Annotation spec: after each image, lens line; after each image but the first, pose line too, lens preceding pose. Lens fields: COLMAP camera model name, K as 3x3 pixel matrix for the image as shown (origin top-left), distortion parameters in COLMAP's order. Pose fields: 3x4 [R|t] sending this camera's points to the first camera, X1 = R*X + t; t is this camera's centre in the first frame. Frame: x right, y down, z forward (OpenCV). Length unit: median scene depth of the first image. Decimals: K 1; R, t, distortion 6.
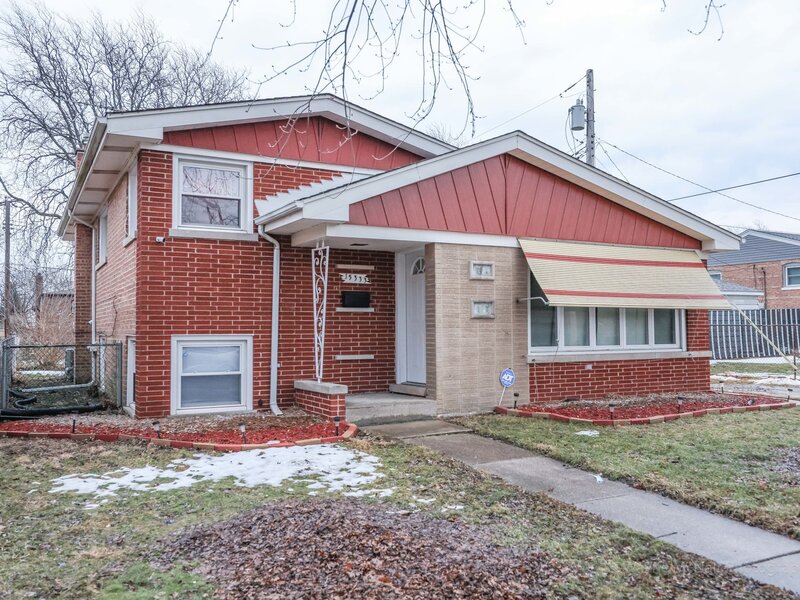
lens RADIAL K [[687.9, 0, 400.0], [0, 687.9, 300.0], [0, 0, 1]] dist [0.017123, 0.003524]
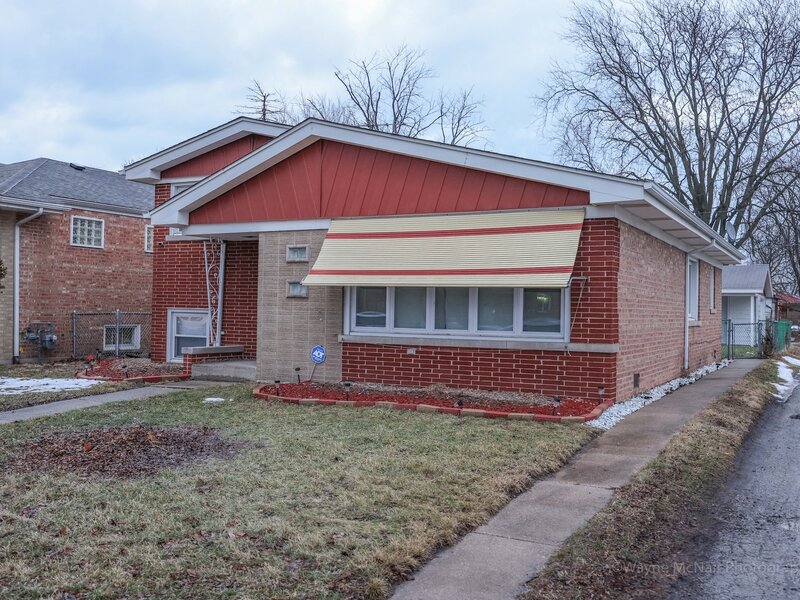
lens RADIAL K [[767.8, 0, 400.0], [0, 767.8, 300.0], [0, 0, 1]] dist [-0.004106, -0.002606]
pose [[0.562105, 0.005407, -0.827048, 1.200046], [0.015807, 0.999726, 0.017279, 0.012055], [0.826915, -0.022786, 0.561866, 0.449851]]
